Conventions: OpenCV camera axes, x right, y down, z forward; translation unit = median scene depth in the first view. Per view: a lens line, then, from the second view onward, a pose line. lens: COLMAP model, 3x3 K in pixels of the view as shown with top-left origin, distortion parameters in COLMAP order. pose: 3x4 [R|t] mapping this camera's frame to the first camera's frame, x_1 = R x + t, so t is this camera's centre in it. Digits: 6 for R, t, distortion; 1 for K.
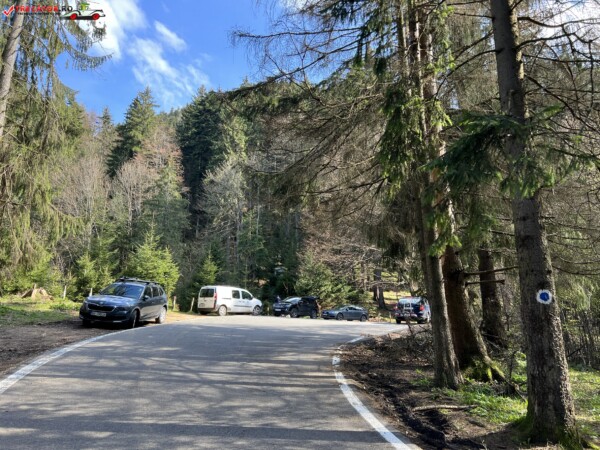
lens RADIAL K [[446.6, 0, 300.0], [0, 446.6, 225.0], [0, 0, 1]] dist [0.057042, -0.064731]
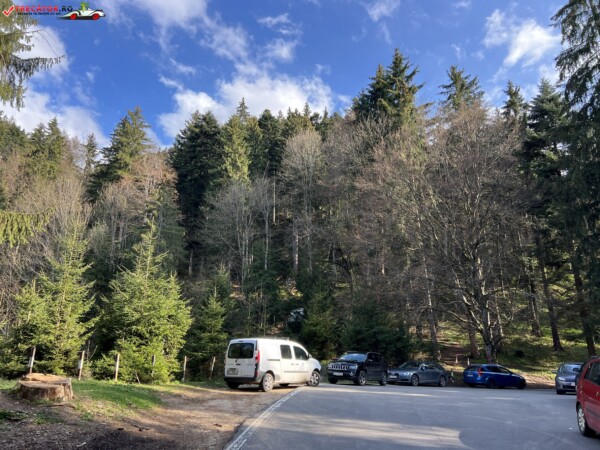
lens RADIAL K [[446.6, 0, 300.0], [0, 446.6, 225.0], [0, 0, 1]] dist [0.057042, -0.064731]
pose [[0.999421, 0.004132, 0.033781, -0.142210], [-0.000910, 0.995492, -0.094845, 0.040386], [-0.034021, 0.094759, 0.994919, 0.370118]]
